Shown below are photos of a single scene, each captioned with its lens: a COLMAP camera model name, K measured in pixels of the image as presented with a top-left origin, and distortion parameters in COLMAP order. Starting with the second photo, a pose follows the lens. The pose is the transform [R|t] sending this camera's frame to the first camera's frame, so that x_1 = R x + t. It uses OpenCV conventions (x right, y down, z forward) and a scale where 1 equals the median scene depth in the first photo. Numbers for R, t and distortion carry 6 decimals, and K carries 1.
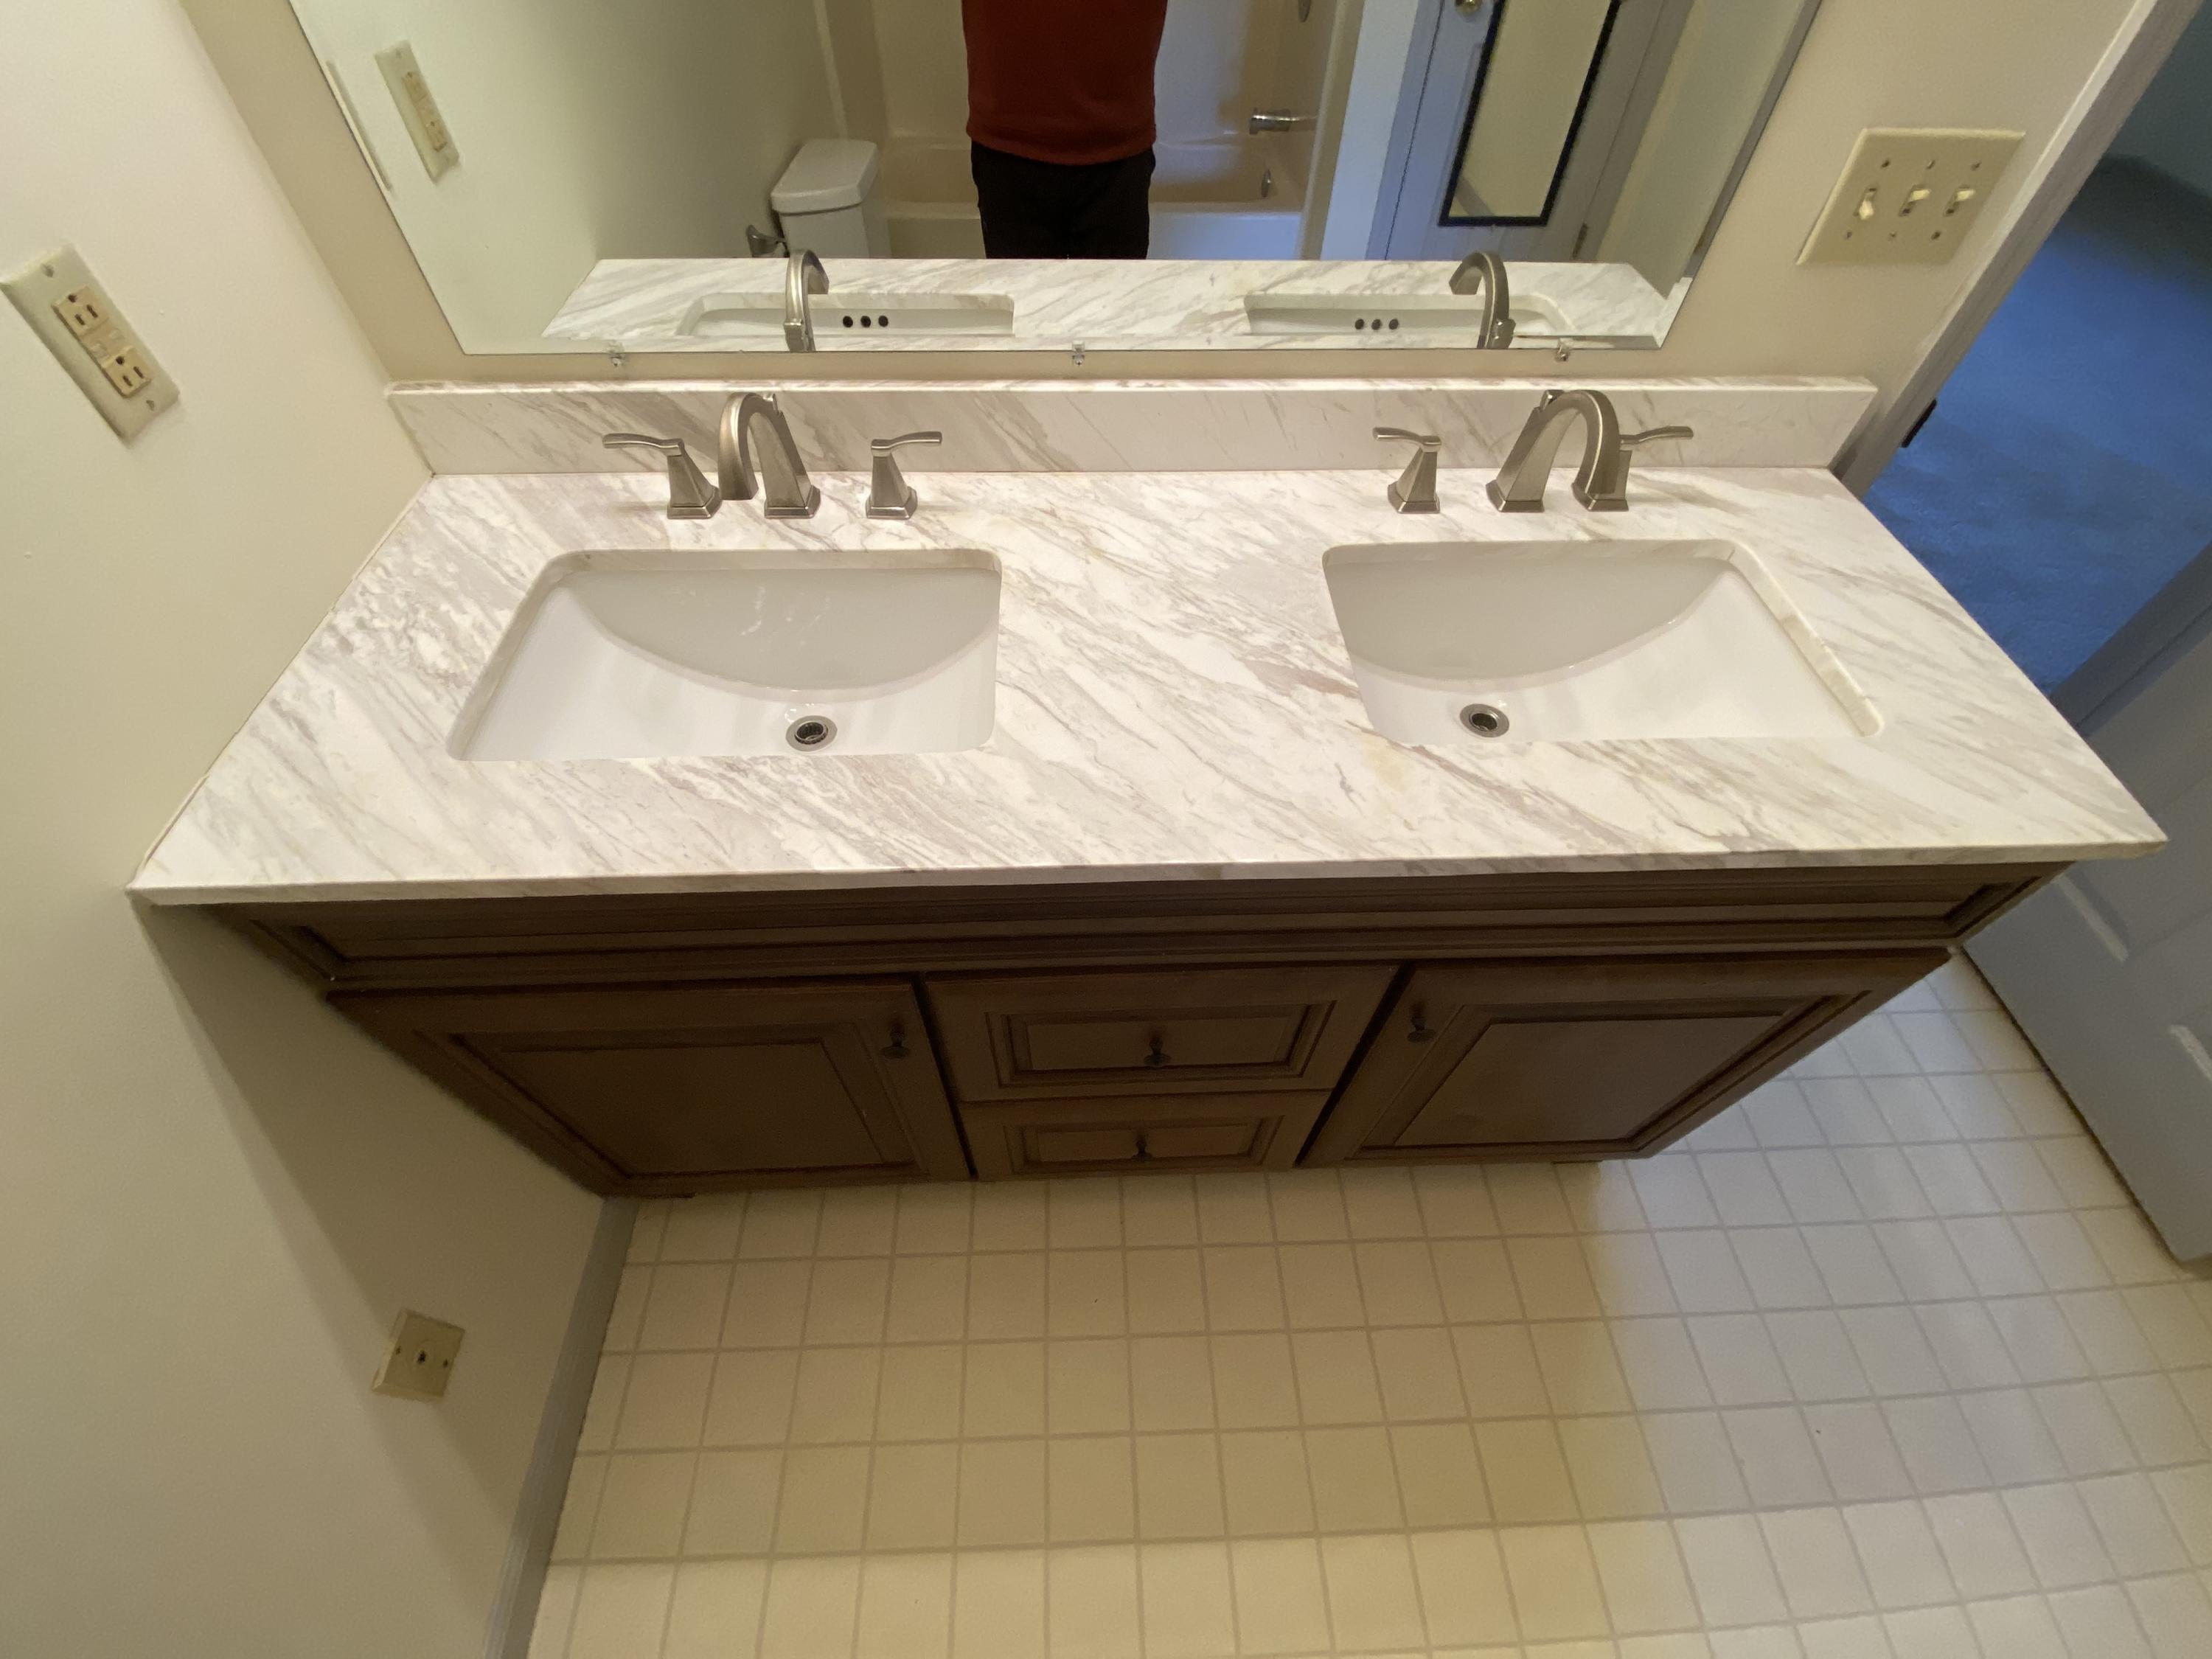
lens RADIAL K [[902.3, 0, 1101.5], [0, 902.3, 822.1], [0, 0, 1]] dist [0.029234, -0.025849]
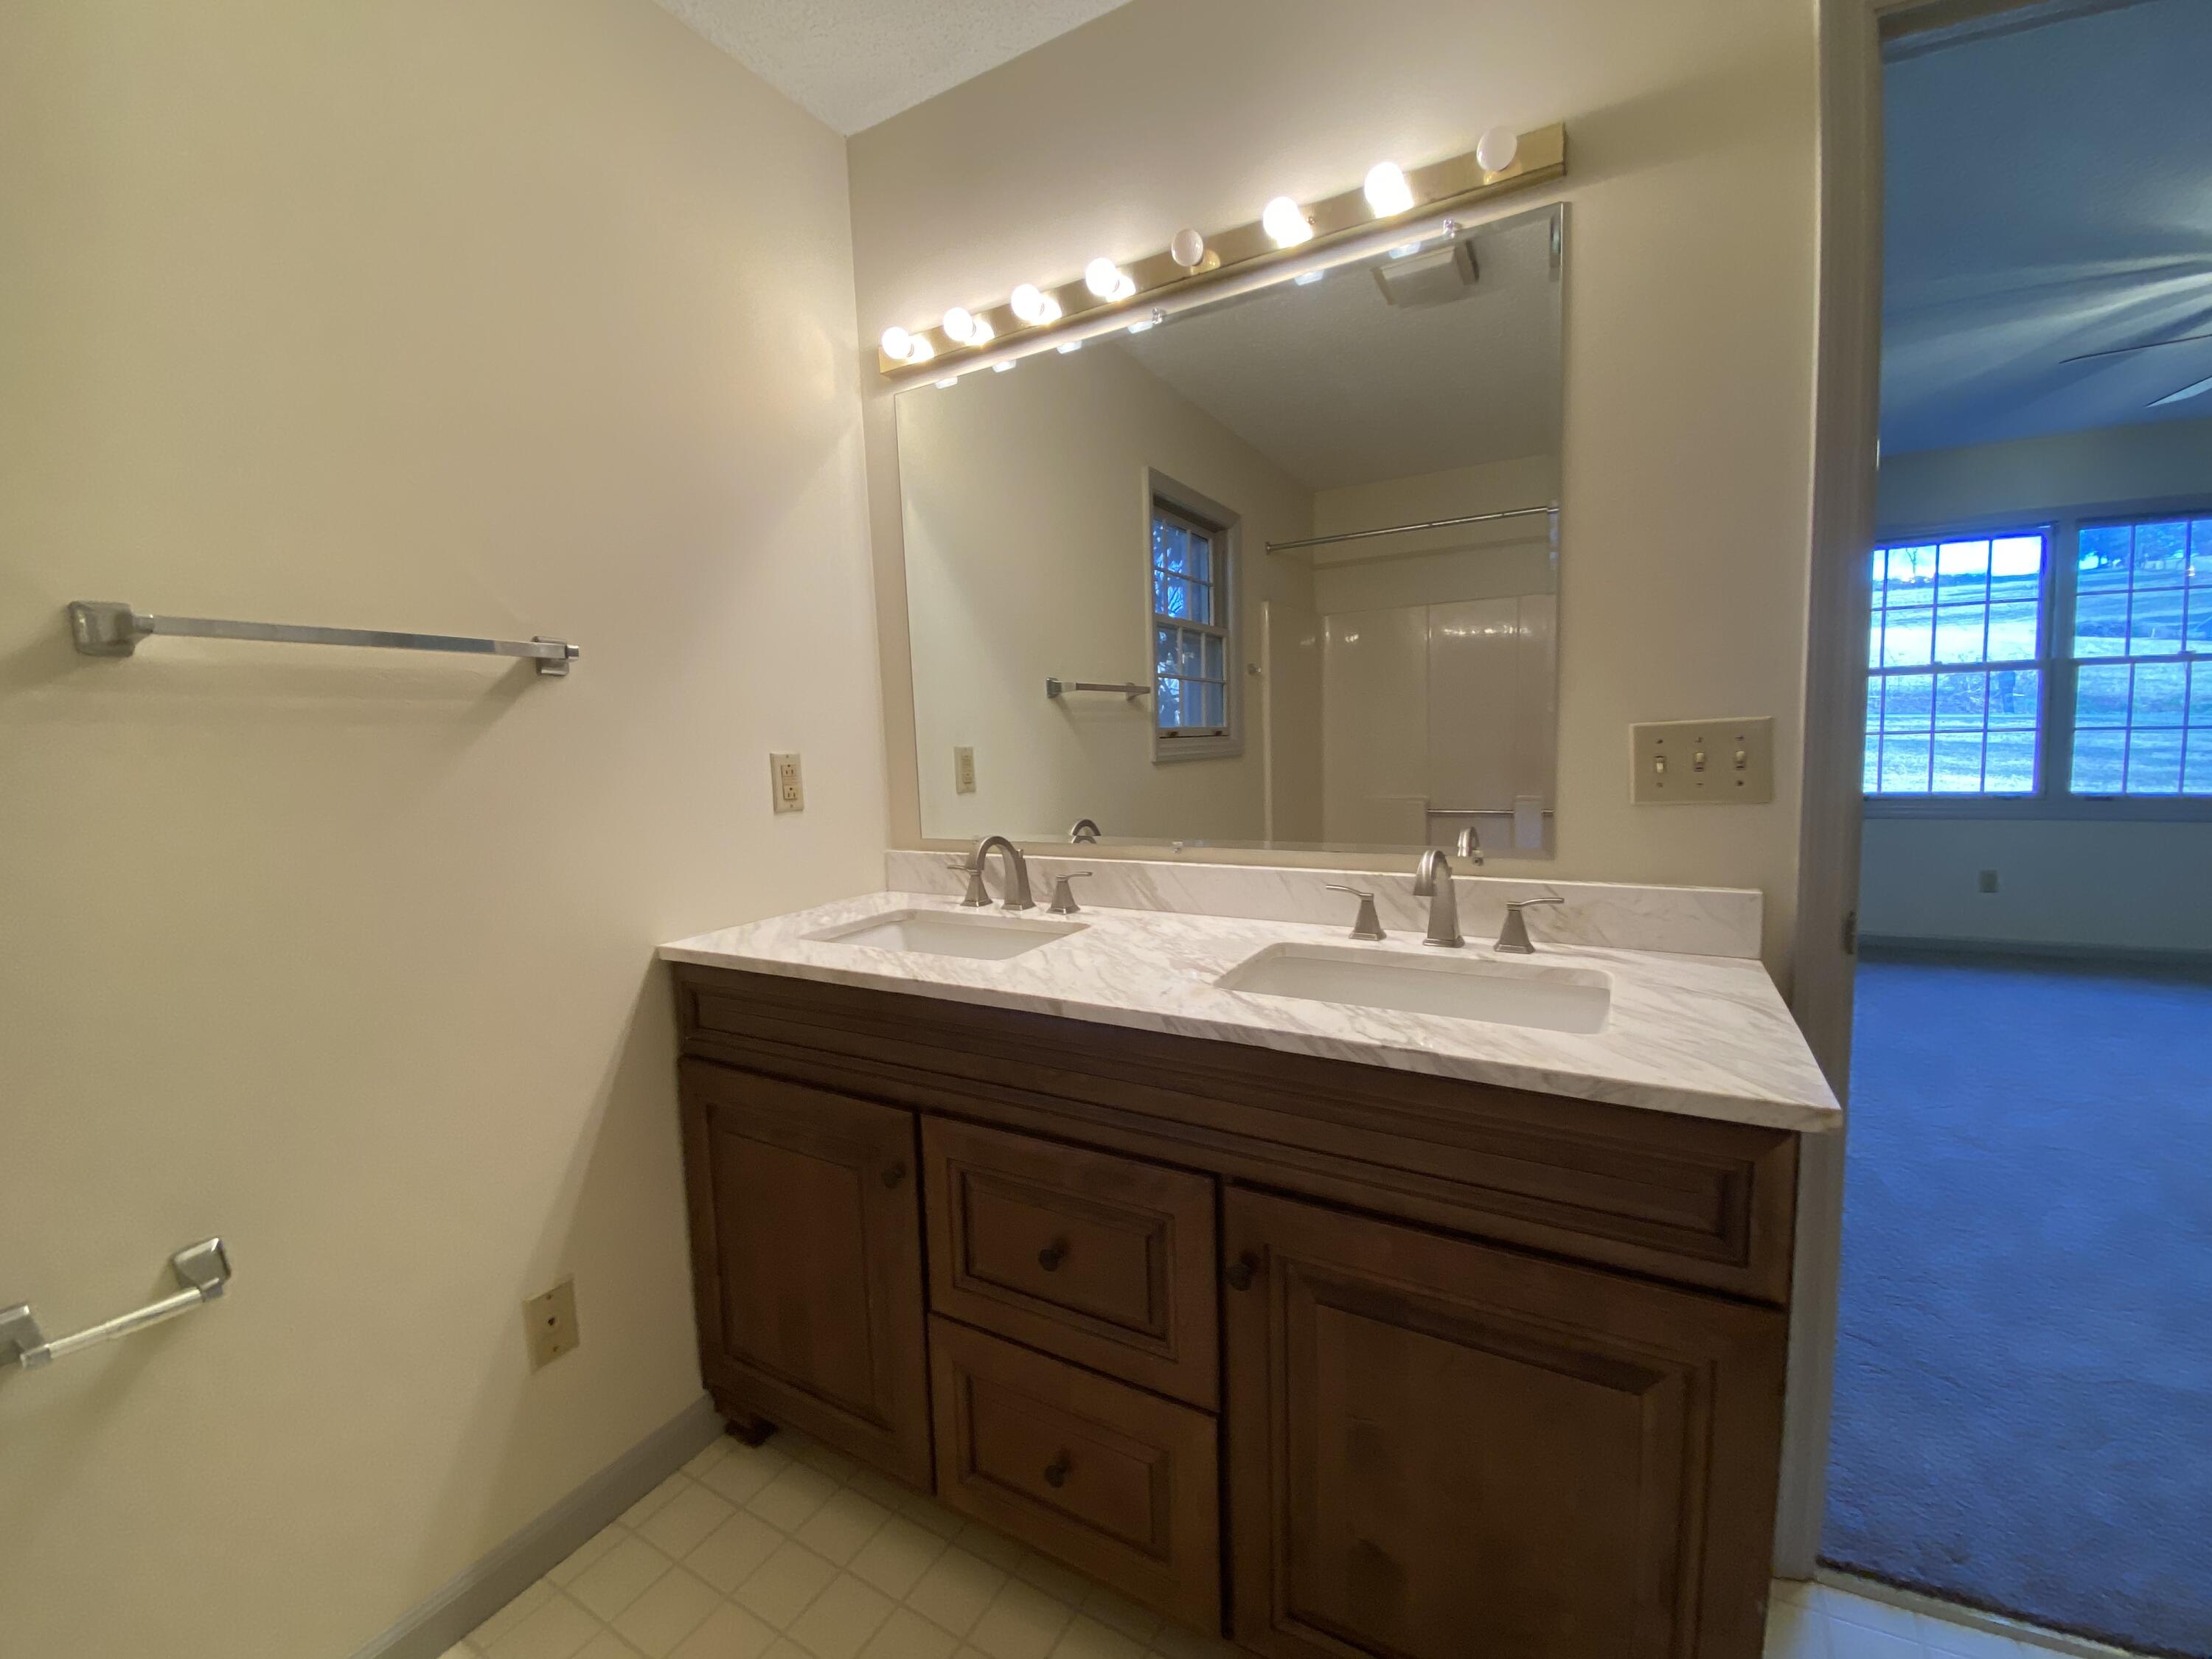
lens RADIAL K [[902.3, 0, 1101.5], [0, 902.3, 822.1], [0, 0, 1]] dist [0.029234, -0.025849]
pose [[0.845821, 0.007637, -0.533412, 0.961123], [-0.390113, 0.690862, -0.608704, 0.712442], [0.363866, 0.722946, 0.587325, -0.158359]]
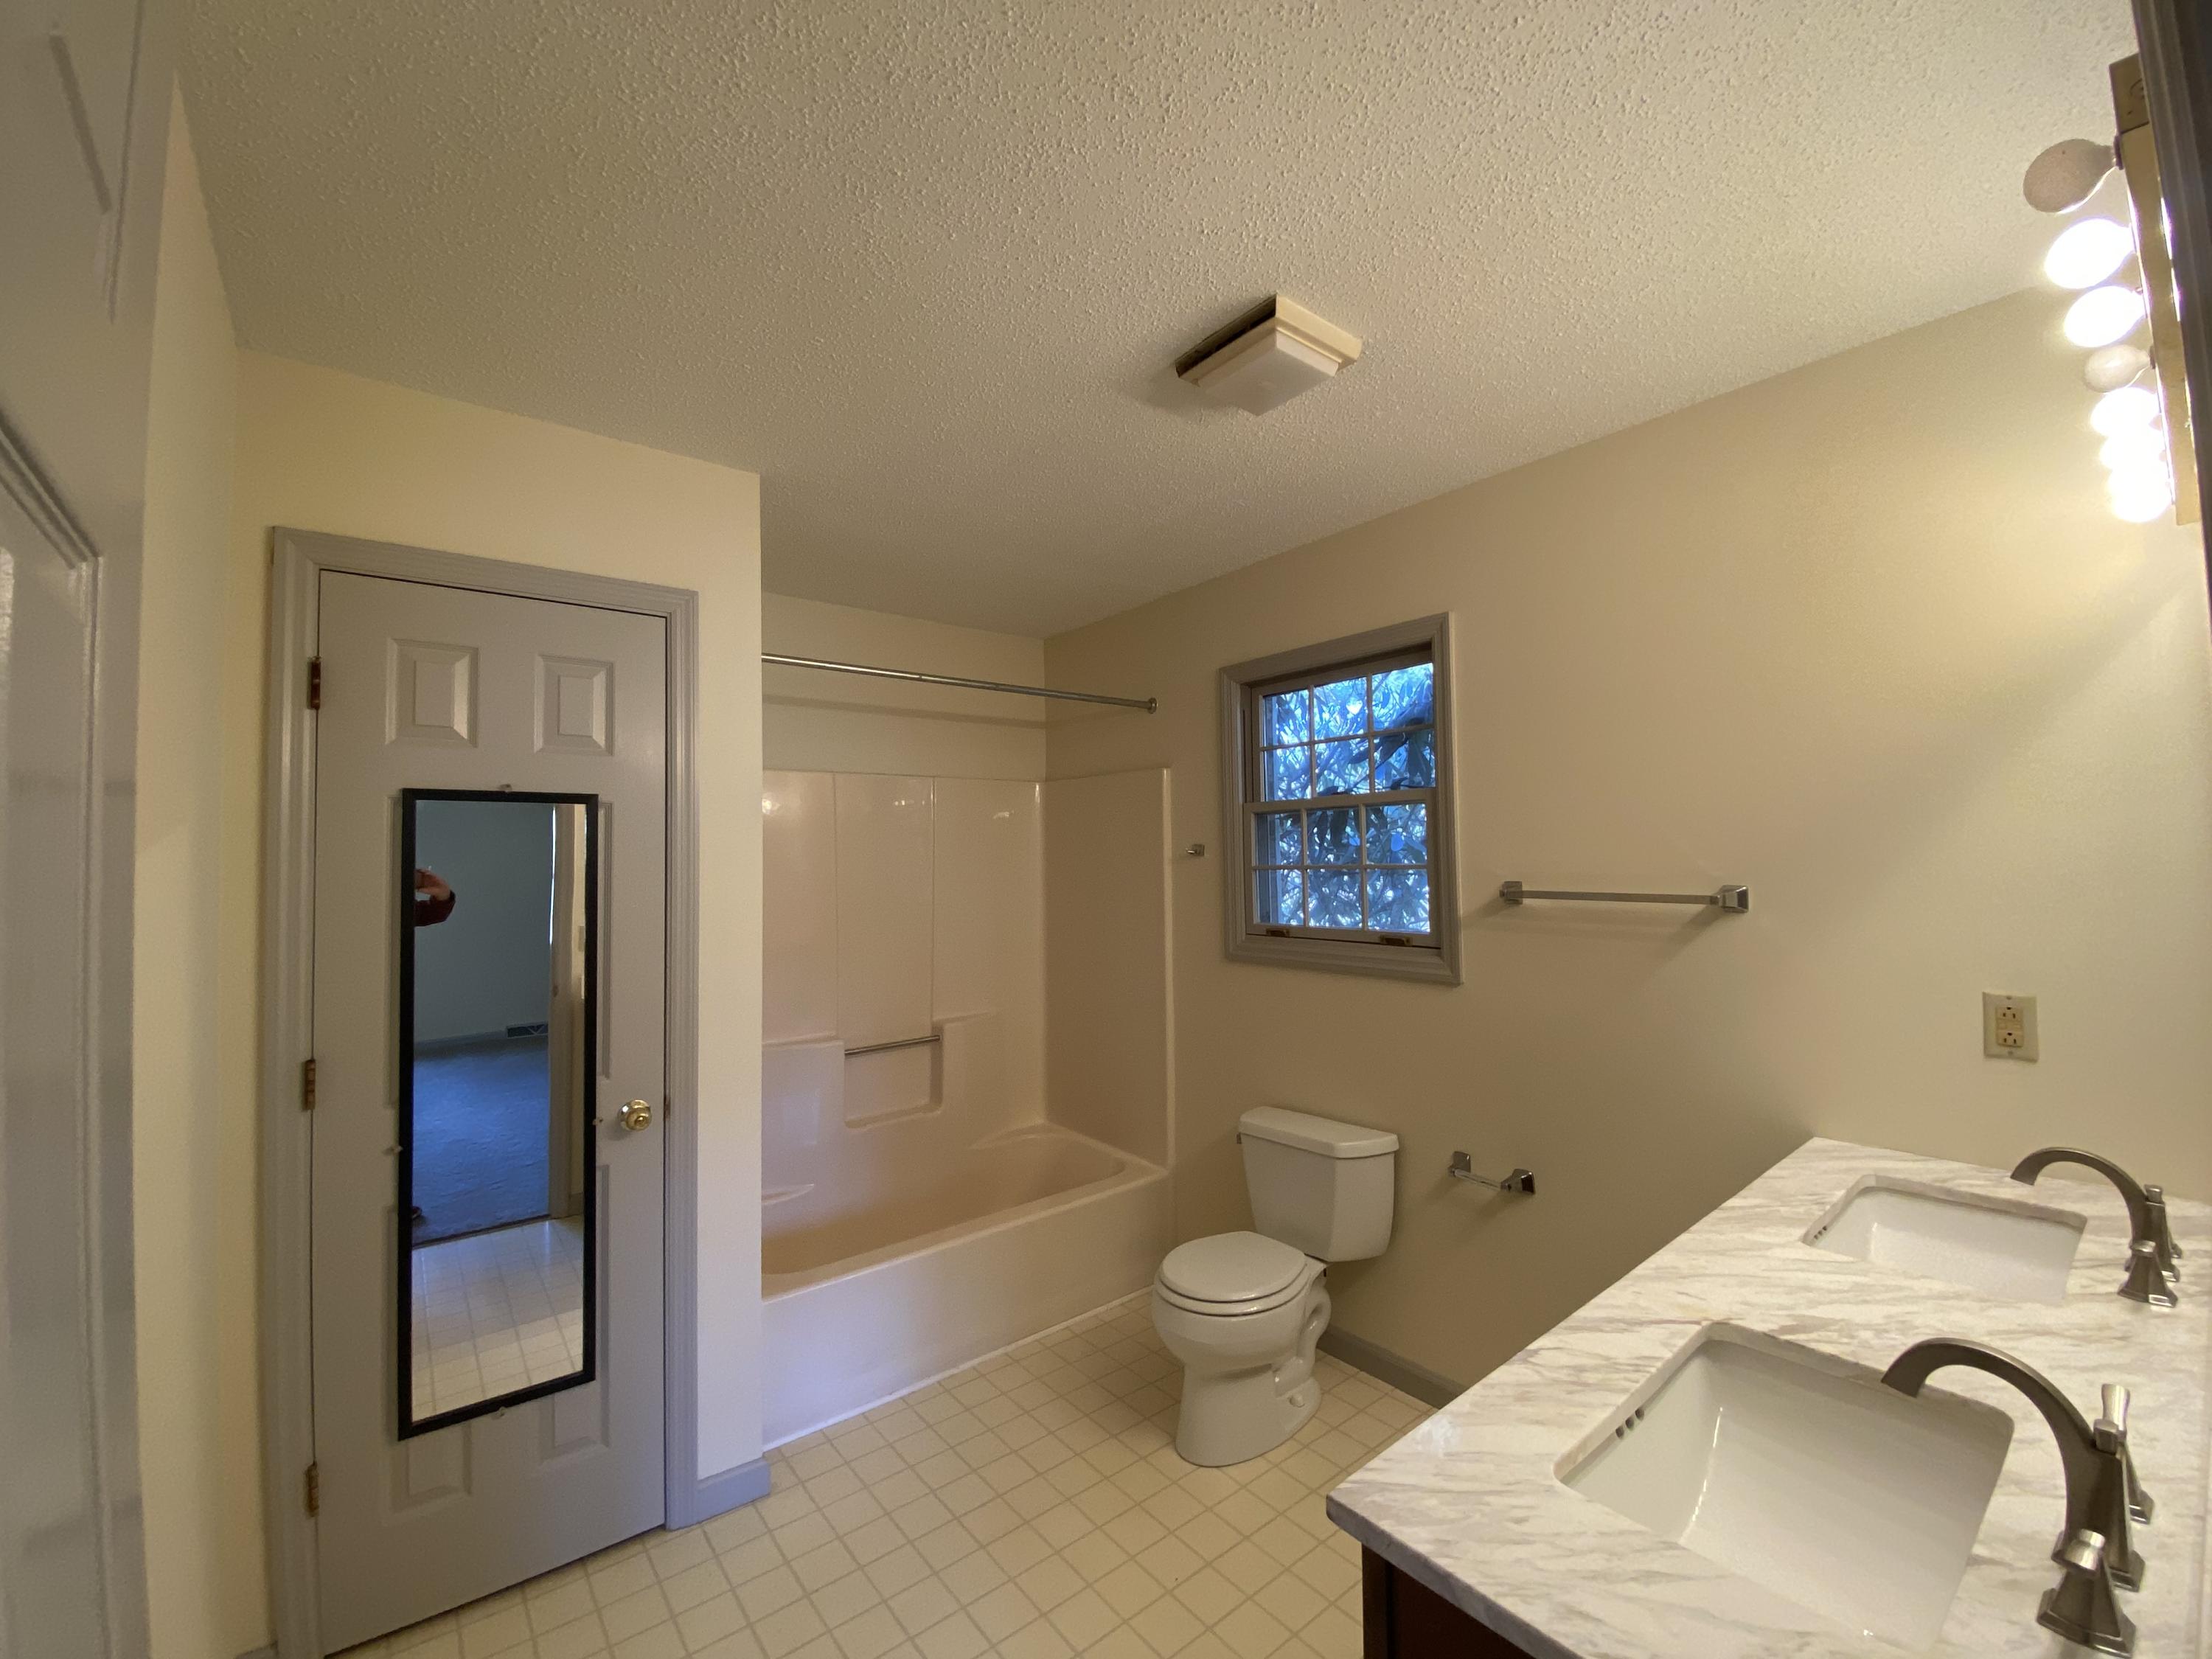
lens RADIAL K [[902.3, 0, 1101.5], [0, 902.3, 822.1], [0, 0, 1]] dist [0.029234, -0.025849]
pose [[-0.804416, -0.022872, -0.593626, 1.997859], [-0.461508, 0.653264, 0.600214, -1.035939], [0.374066, 0.756785, -0.536051, 0.805751]]
